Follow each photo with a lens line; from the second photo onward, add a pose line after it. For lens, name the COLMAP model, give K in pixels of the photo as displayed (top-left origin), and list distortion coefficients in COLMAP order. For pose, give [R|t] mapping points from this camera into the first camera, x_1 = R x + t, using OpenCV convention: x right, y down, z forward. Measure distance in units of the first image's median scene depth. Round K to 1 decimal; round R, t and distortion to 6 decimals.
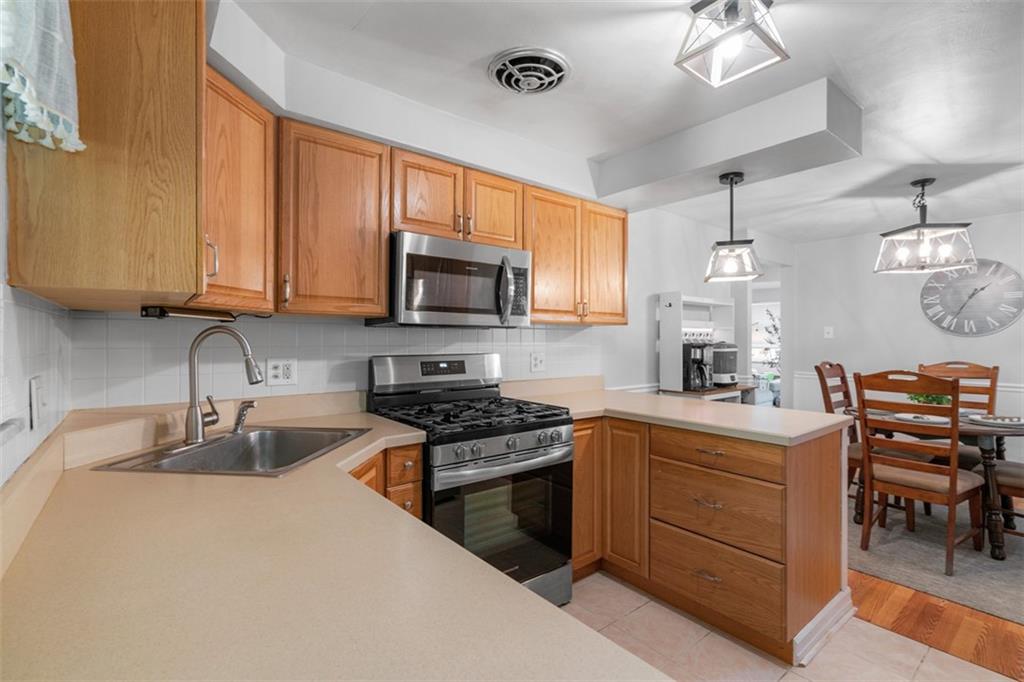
lens RADIAL K [[467.3, 0, 510.1], [0, 467.3, 335.5], [0, 0, 1]] dist [-0.002537, 0.000385]
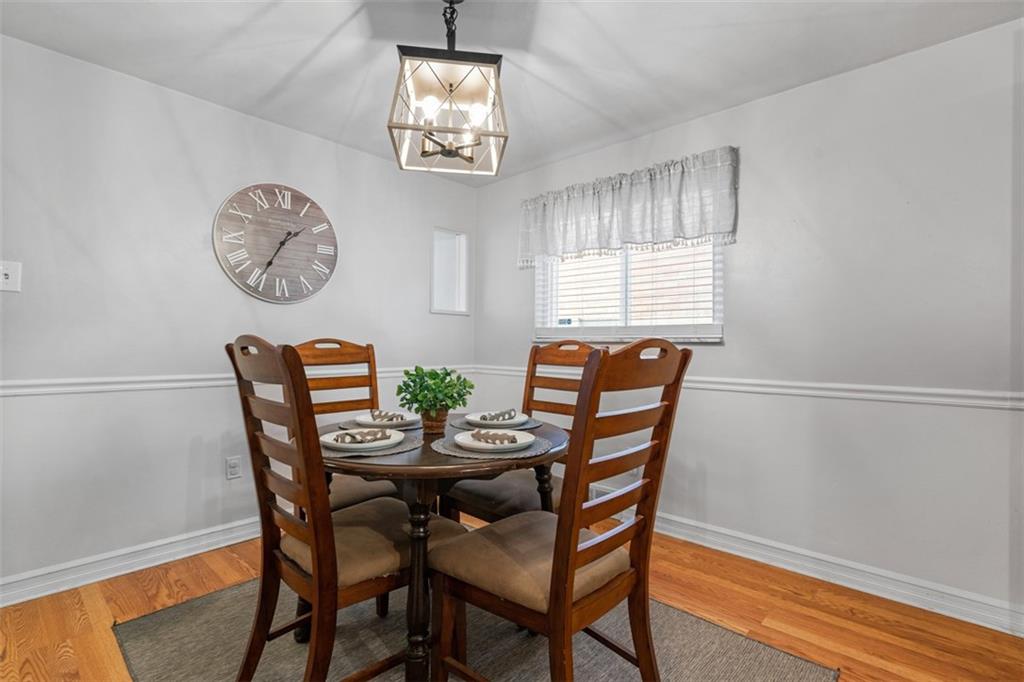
lens RADIAL K [[467.3, 0, 510.1], [0, 467.3, 335.5], [0, 0, 1]] dist [-0.002537, 0.000385]
pose [[-0.164929, 0.008788, 0.986266, 0.306146], [-0.017125, 0.999784, -0.011772, 0.054789], [-0.986157, -0.018831, -0.164743, 0.862960]]
